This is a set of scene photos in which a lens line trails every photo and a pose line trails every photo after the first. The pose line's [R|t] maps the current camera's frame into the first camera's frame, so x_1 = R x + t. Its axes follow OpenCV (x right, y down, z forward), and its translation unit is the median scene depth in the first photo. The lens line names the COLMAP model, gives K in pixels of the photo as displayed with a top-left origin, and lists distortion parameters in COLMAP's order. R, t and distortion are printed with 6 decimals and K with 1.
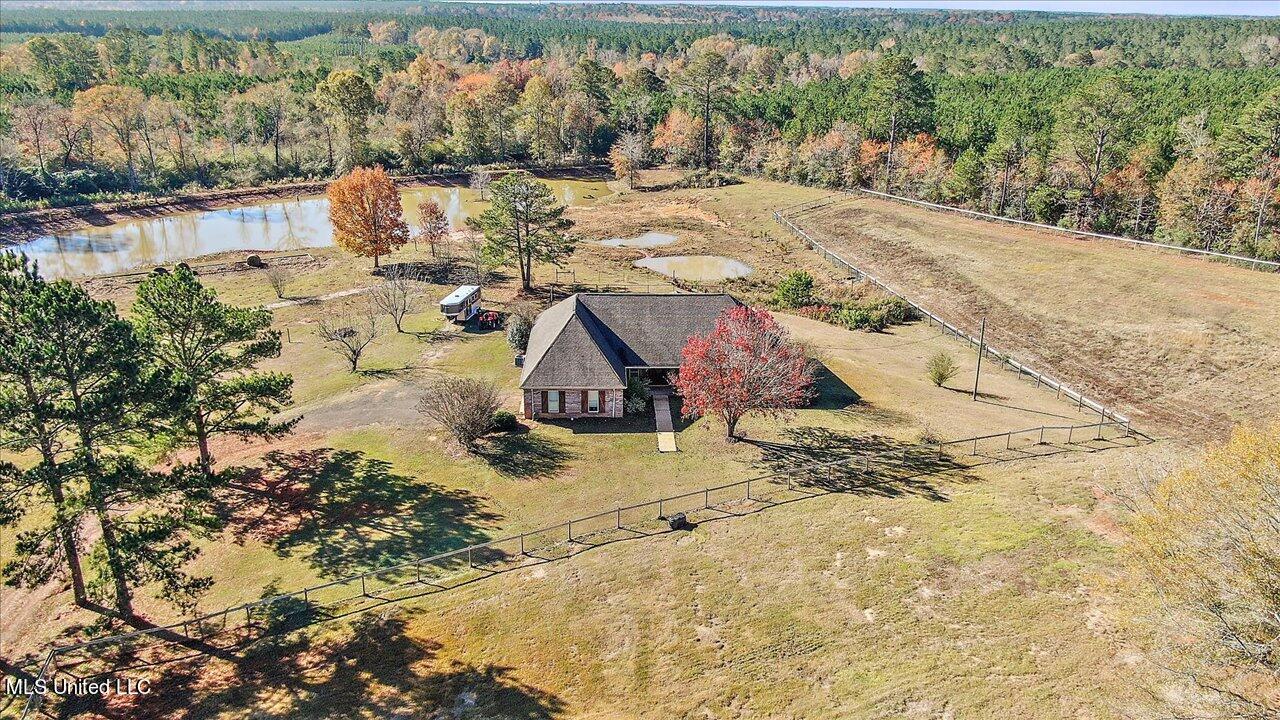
lens RADIAL K [[921.6, 0, 638.2], [0, 921.6, 360.3], [0, 0, 1]] dist [-0.022866, 0.018690]
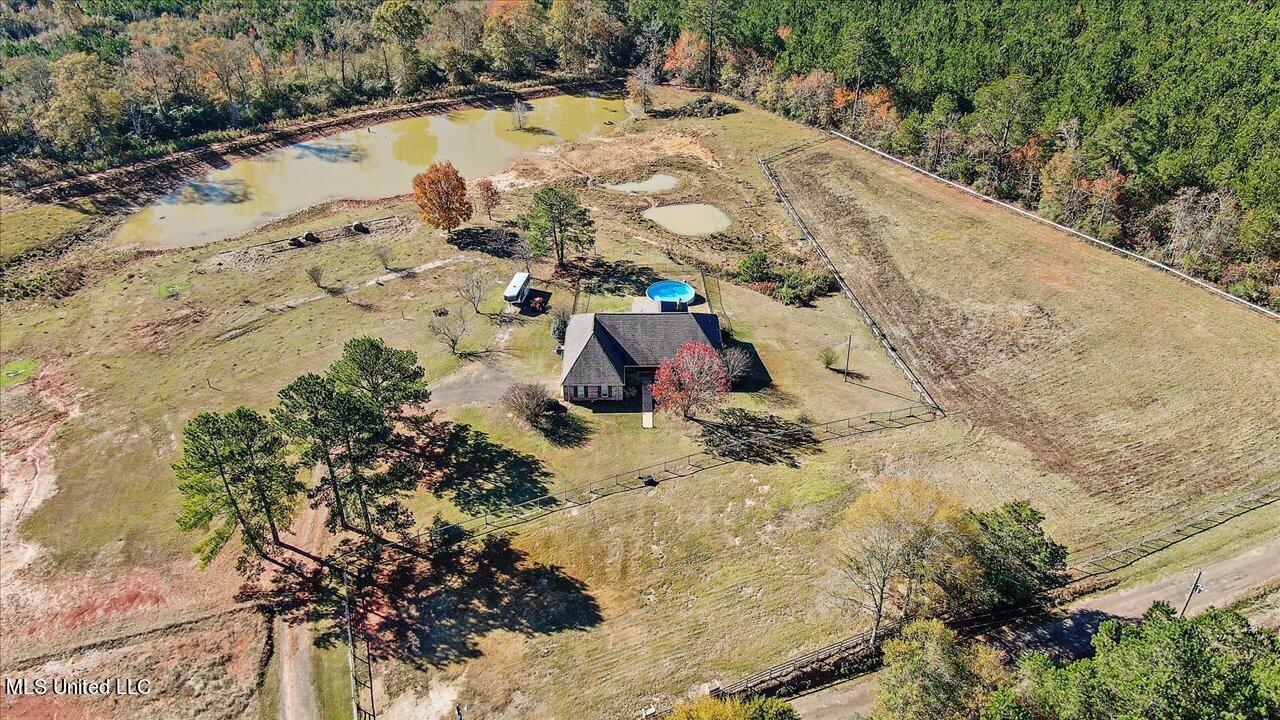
lens RADIAL K [[921.6, 0, 638.2], [0, 921.6, 360.3], [0, 0, 1]] dist [-0.022866, 0.018690]
pose [[0.999424, 0.003285, -0.033767, 0.060896], [0.004395, 0.974377, 0.224876, -0.345914], [0.033641, -0.224895, 0.973802, -0.544785]]
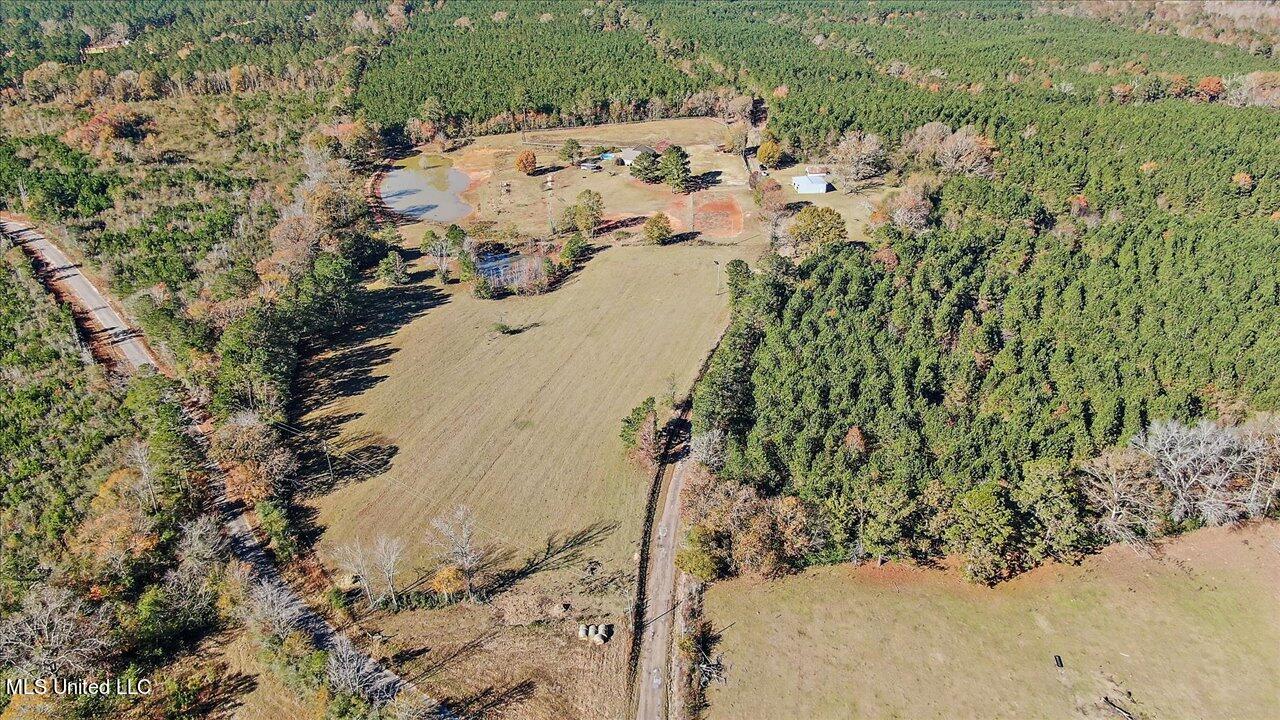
lens RADIAL K [[914.8, 0, 637.2], [0, 914.8, 359.8], [0, 0, 1]] dist [-0.025838, 0.002407]
pose [[0.397158, -0.430337, 0.810602, -5.322074], [0.343353, 0.888779, 0.303613, -0.637820], [-0.851102, 0.157740, 0.500743, -1.723352]]
